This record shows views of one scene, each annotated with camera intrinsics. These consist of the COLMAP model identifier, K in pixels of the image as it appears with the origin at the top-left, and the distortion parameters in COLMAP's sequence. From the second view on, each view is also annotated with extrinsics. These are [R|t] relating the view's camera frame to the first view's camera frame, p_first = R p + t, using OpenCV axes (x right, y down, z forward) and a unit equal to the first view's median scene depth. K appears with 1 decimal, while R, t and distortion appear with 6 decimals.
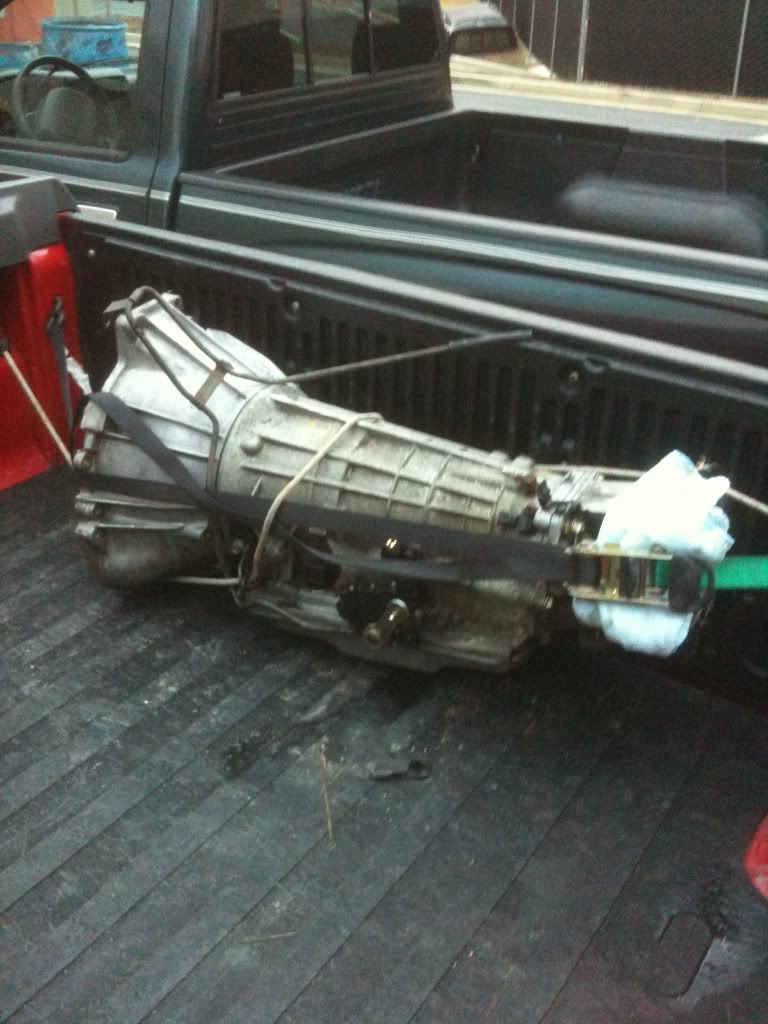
lens RADIAL K [[1061.9, 0, 384.9], [0, 1061.9, 493.6], [0, 0, 1]] dist [0.150957, -0.526185]
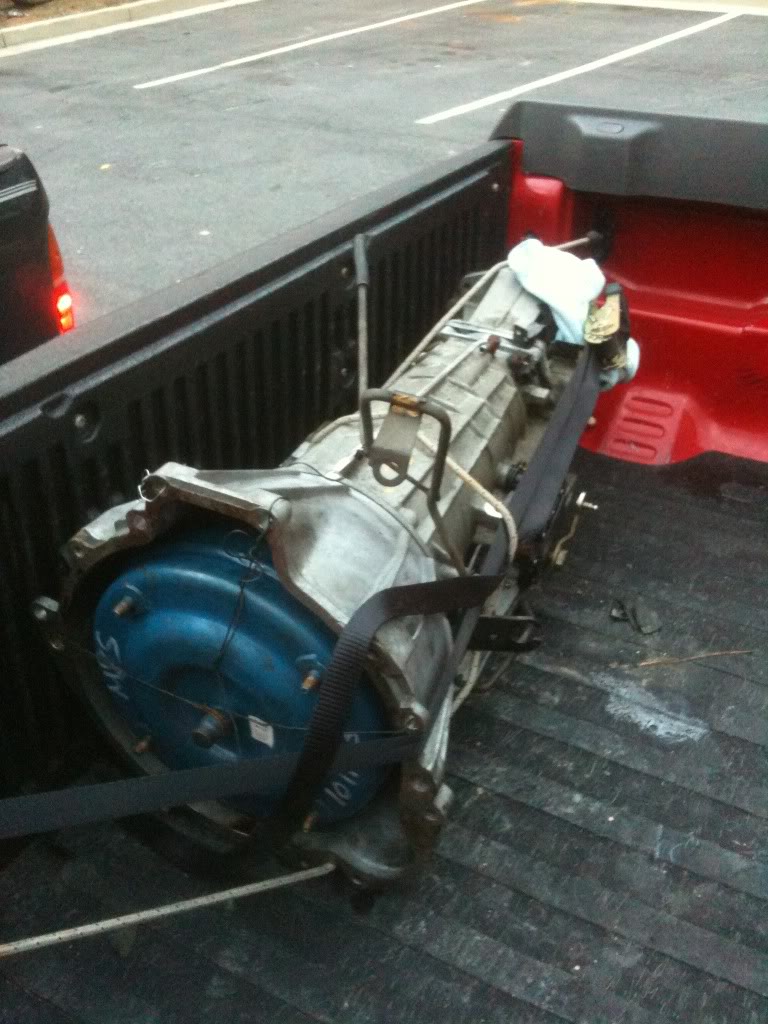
lens RADIAL K [[1061.9, 0, 384.9], [0, 1061.9, 493.6], [0, 0, 1]] dist [0.150957, -0.526185]
pose [[-0.030530, -0.564200, 0.825073, -0.698935], [0.479775, 0.715877, 0.507283, -0.426018], [-0.876860, 0.411337, 0.248833, 0.830915]]
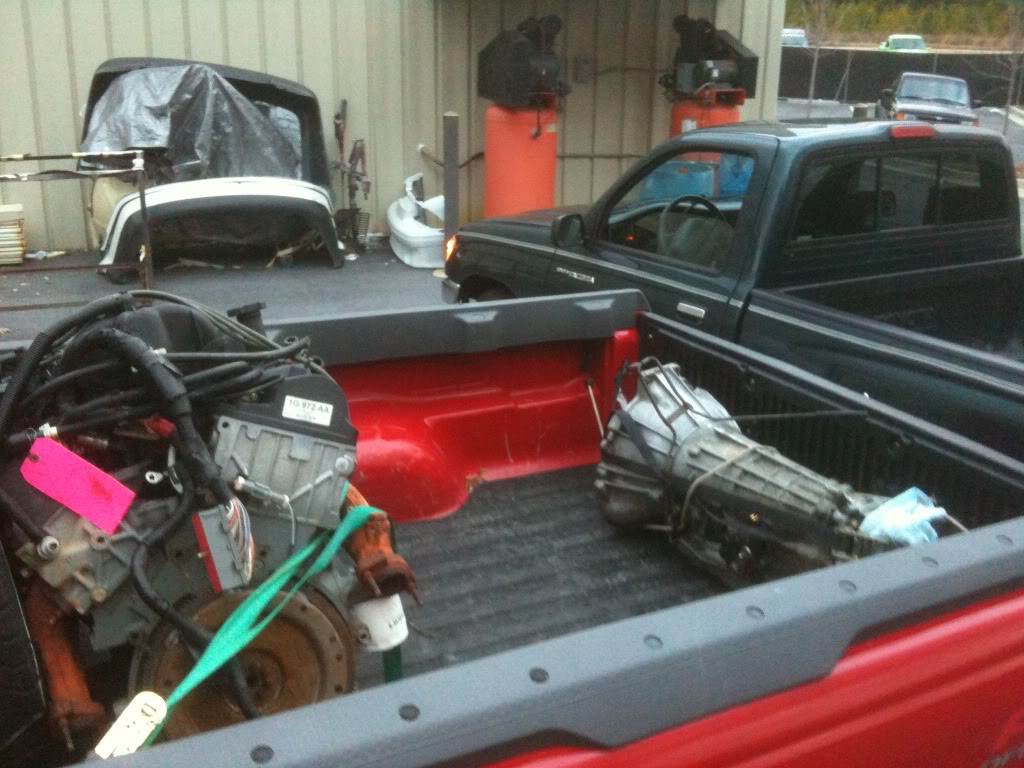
lens RADIAL K [[1061.9, 0, 512.0], [0, 1061.9, 384.0], [0, 0, 1]] dist [0.150957, -0.526185]
pose [[0.876779, 0.138493, -0.460519, 0.400787], [-0.218899, 0.967608, -0.125770, 0.131354], [0.428184, 0.211079, 0.878695, -0.682823]]
